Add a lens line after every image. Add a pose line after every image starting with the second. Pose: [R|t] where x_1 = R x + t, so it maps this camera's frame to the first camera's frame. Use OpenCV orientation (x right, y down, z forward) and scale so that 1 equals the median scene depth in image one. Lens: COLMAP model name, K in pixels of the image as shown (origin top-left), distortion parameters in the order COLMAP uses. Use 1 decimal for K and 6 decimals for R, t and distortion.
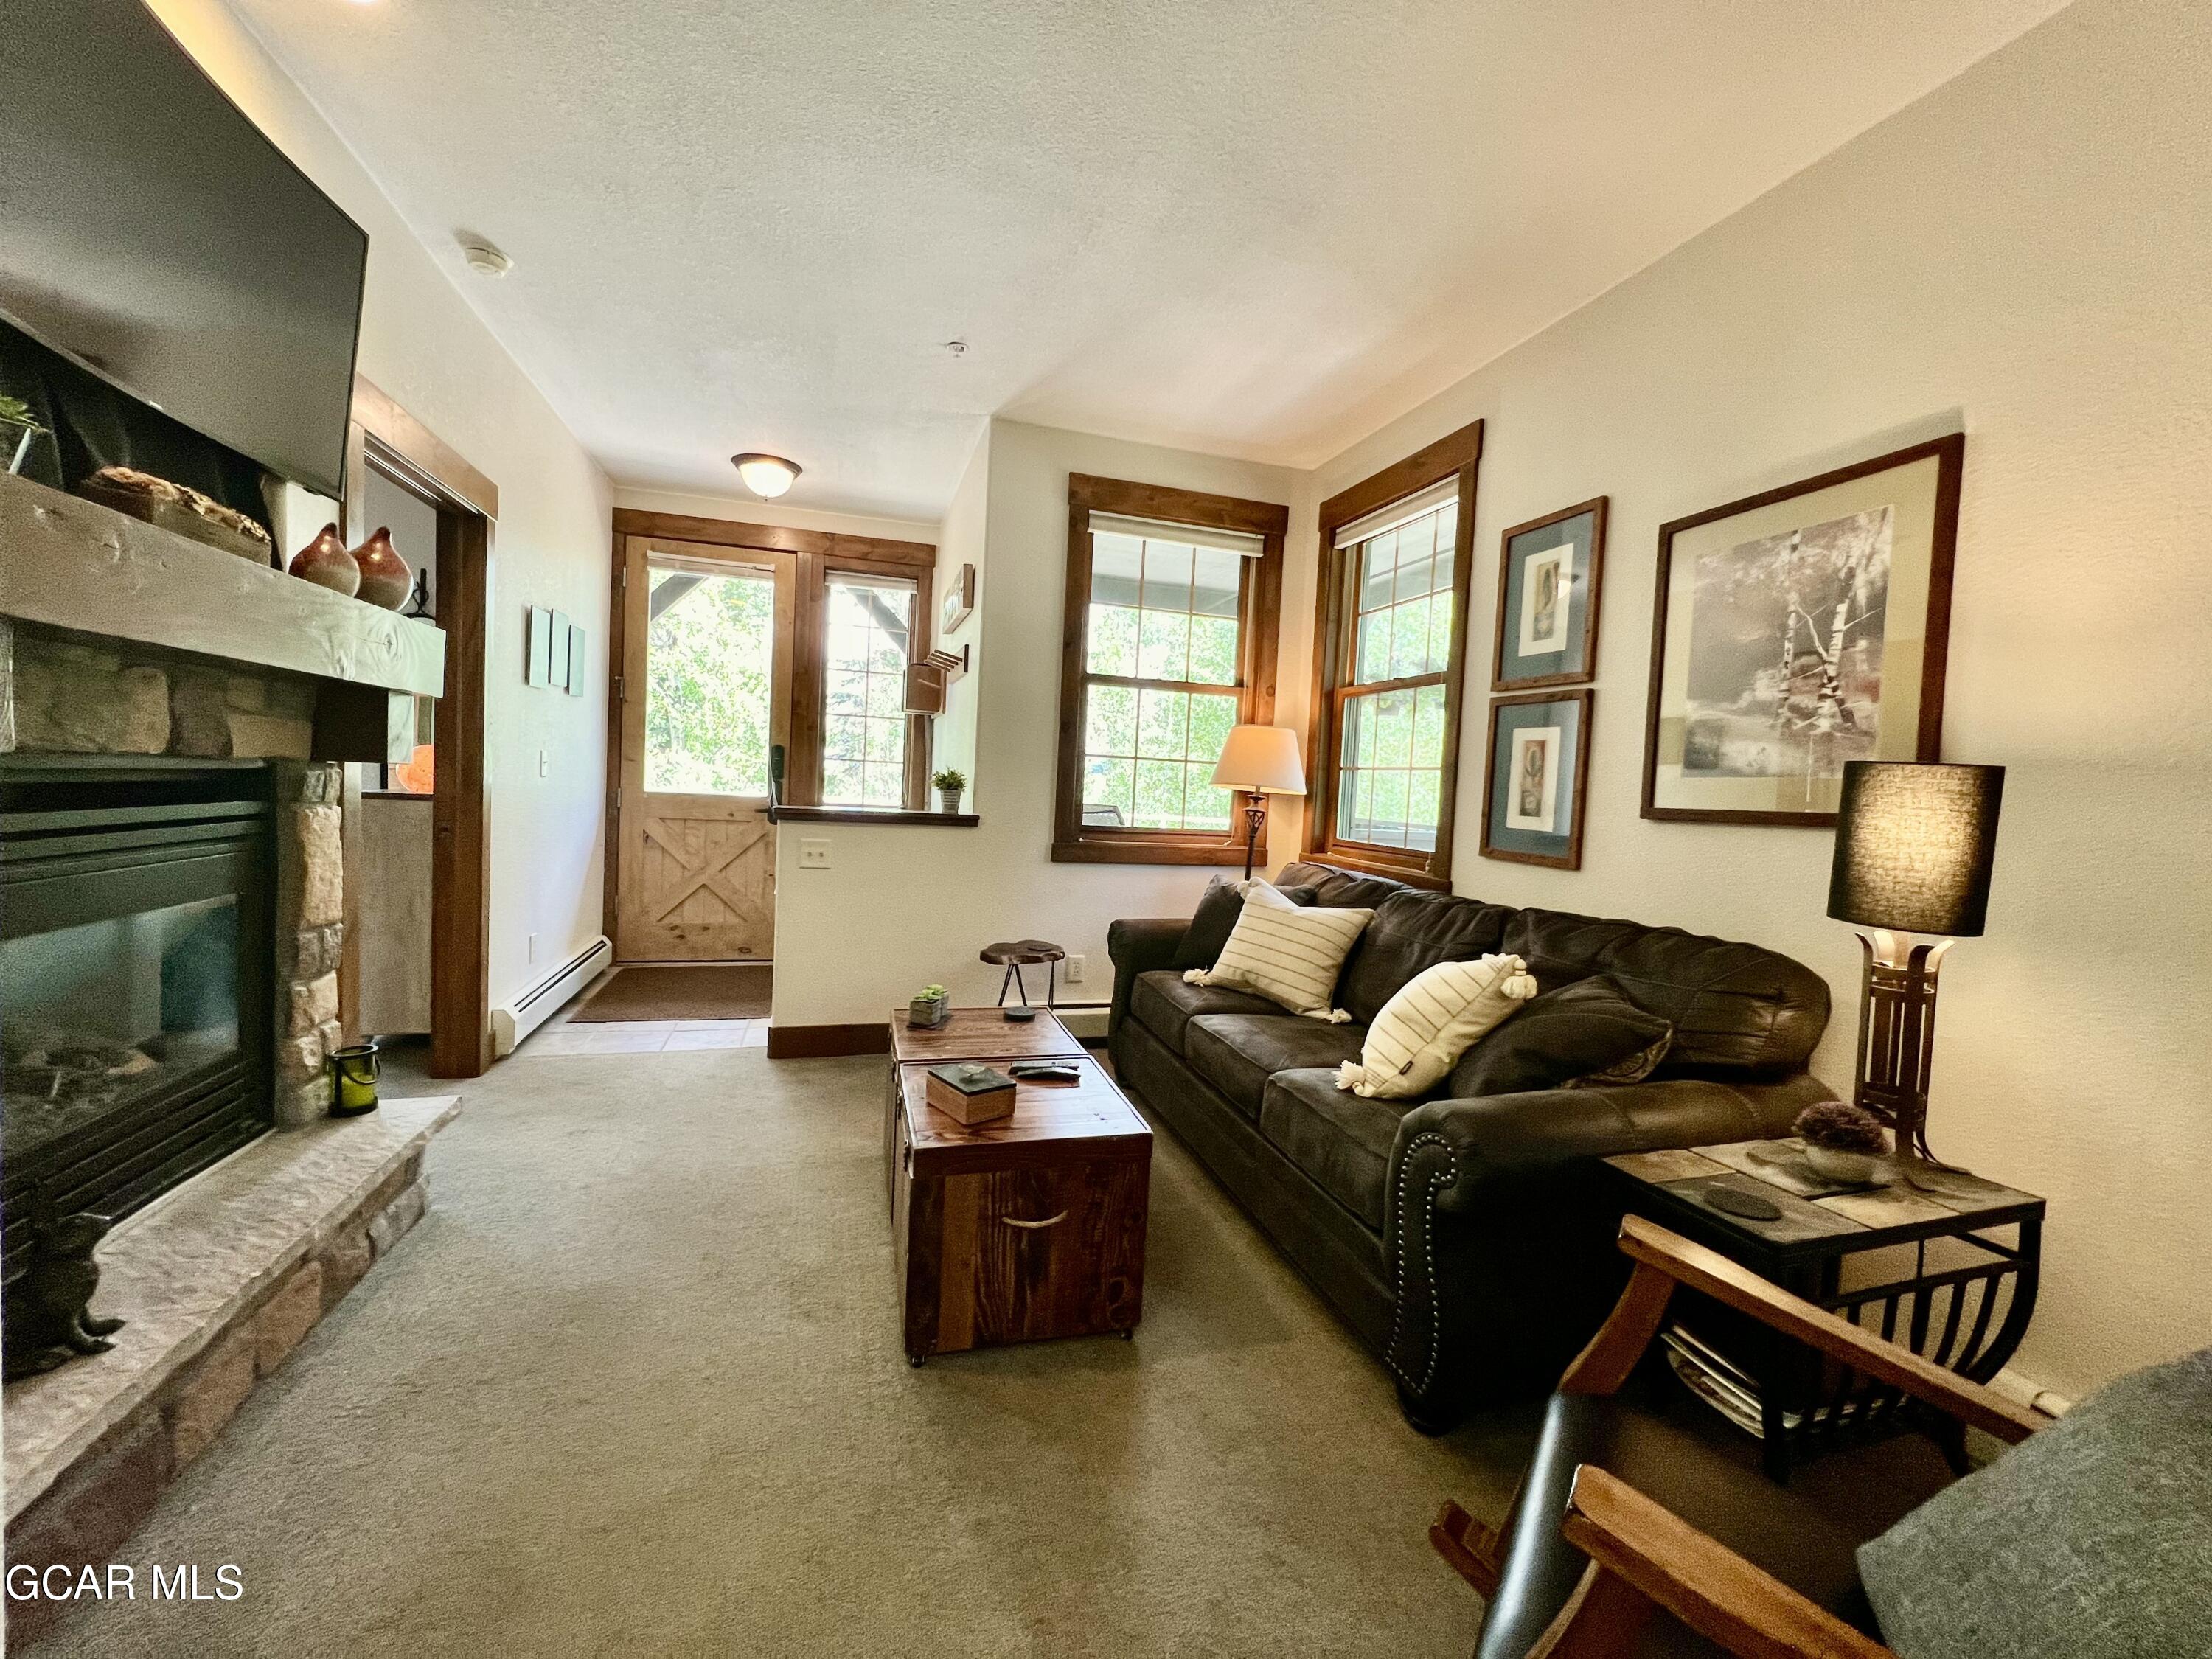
lens RADIAL K [[887.8, 0, 1106.2], [0, 887.8, 825.1], [0, 0, 1]] dist [-0.002200, 0.001146]
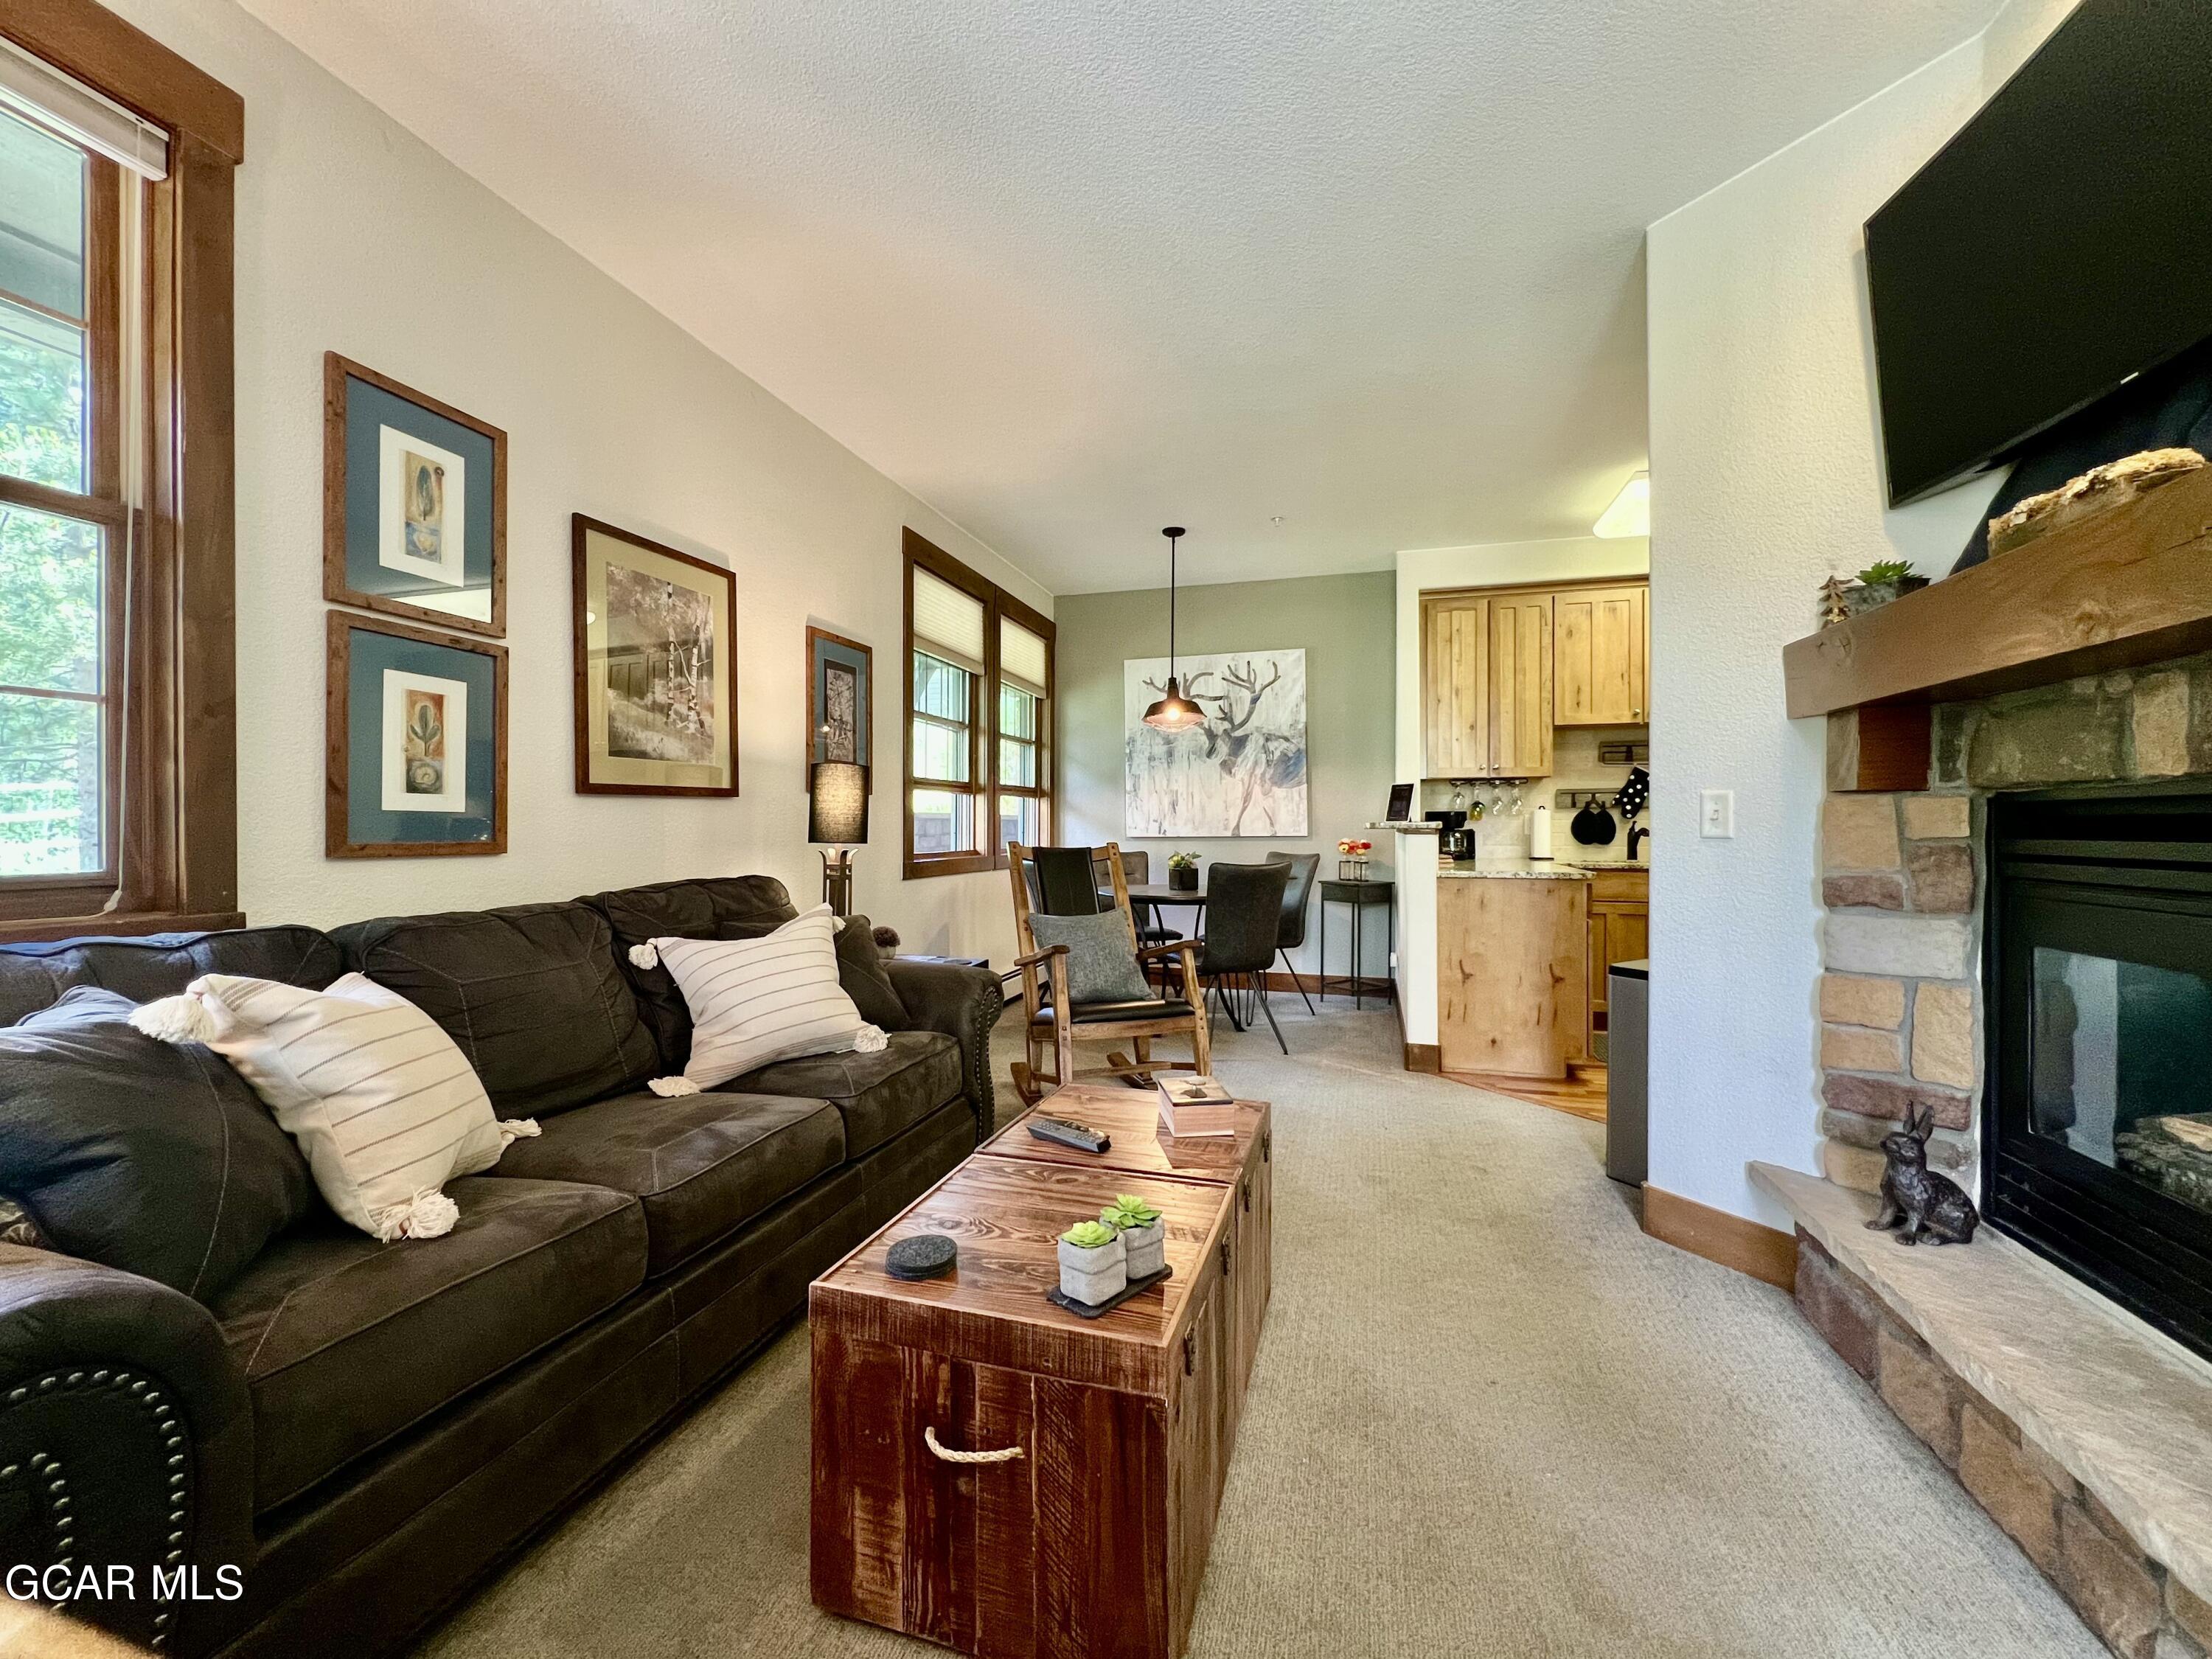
lens RADIAL K [[887.8, 0, 1106.4], [0, 887.8, 826.5], [0, 0, 1]] dist [-0.002200, 0.001146]
pose [[-0.831195, -0.051504, 0.553591, -0.421658], [-0.017024, 0.997591, 0.067252, -0.042233], [-0.555721, 0.046476, -0.830069, 1.314390]]
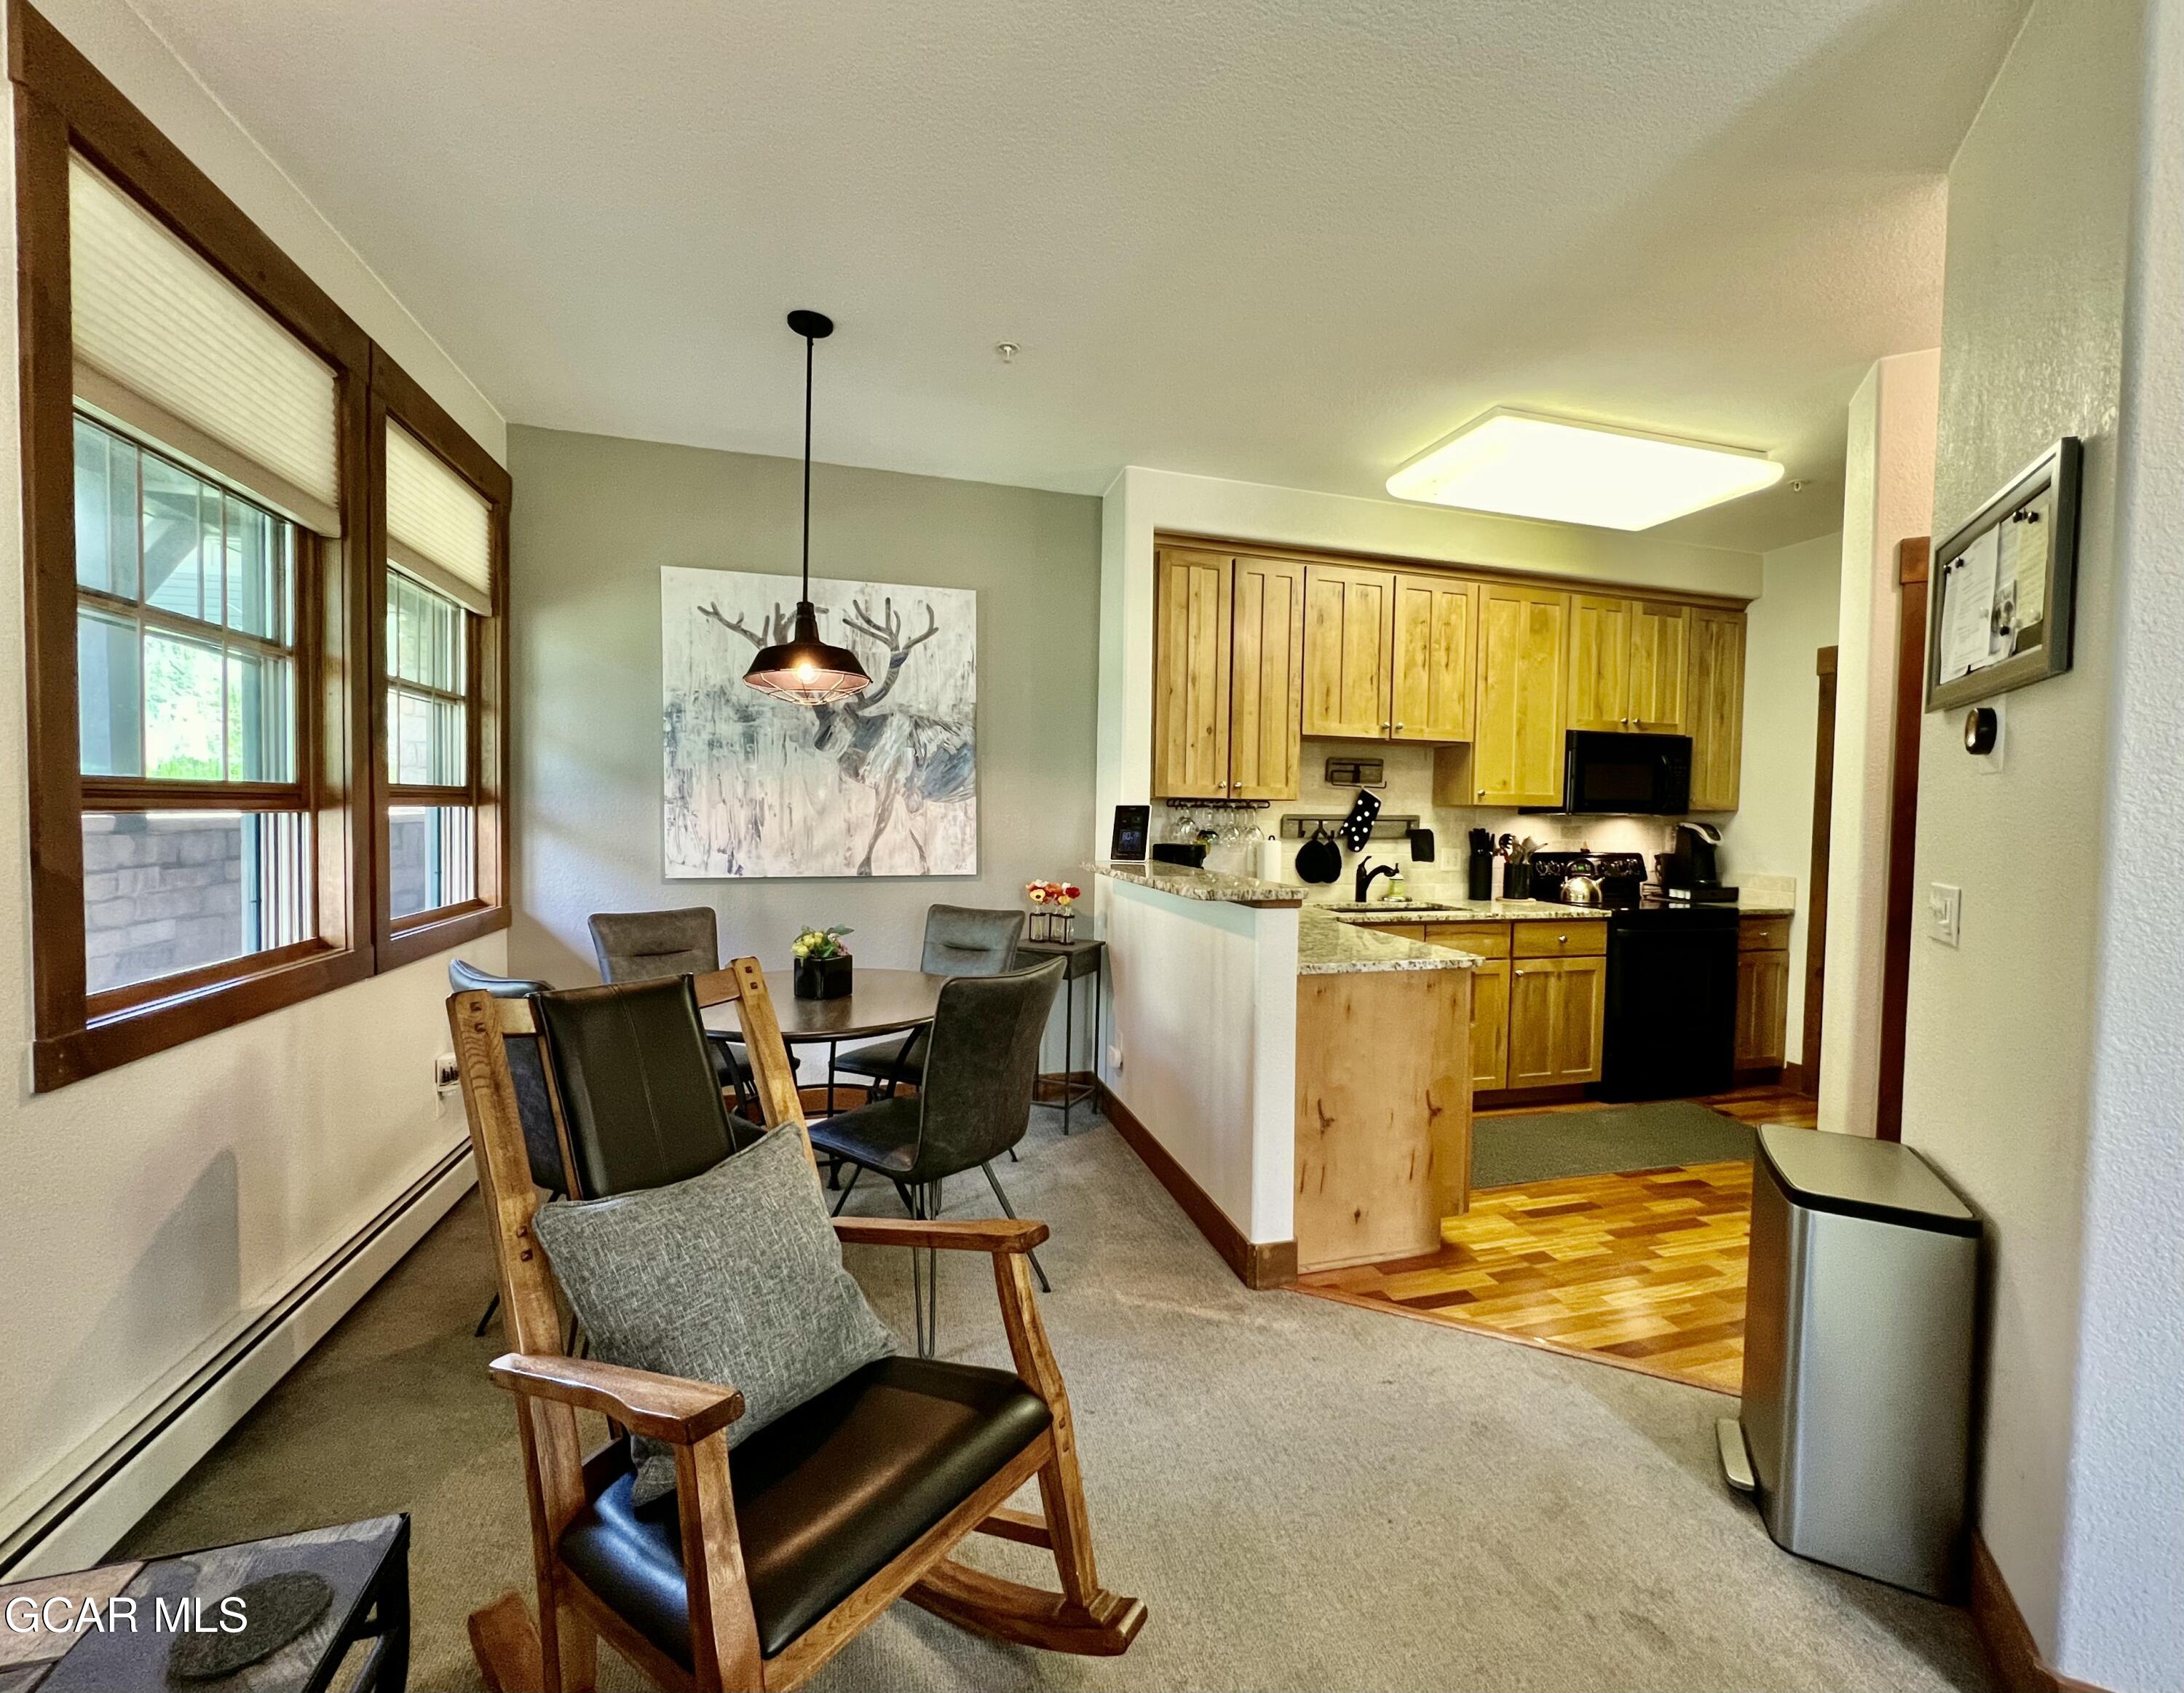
lens RADIAL K [[916.5, 0, 1134.5], [0, 916.5, 842.1], [0, 0, 1]] dist [-0.002795, 0.000460]
pose [[-0.997549, -0.069786, -0.005088, 0.096532], [-0.069969, 0.994345, 0.079893, -0.070644], [-0.000516, 0.080053, -0.996790, 0.755069]]
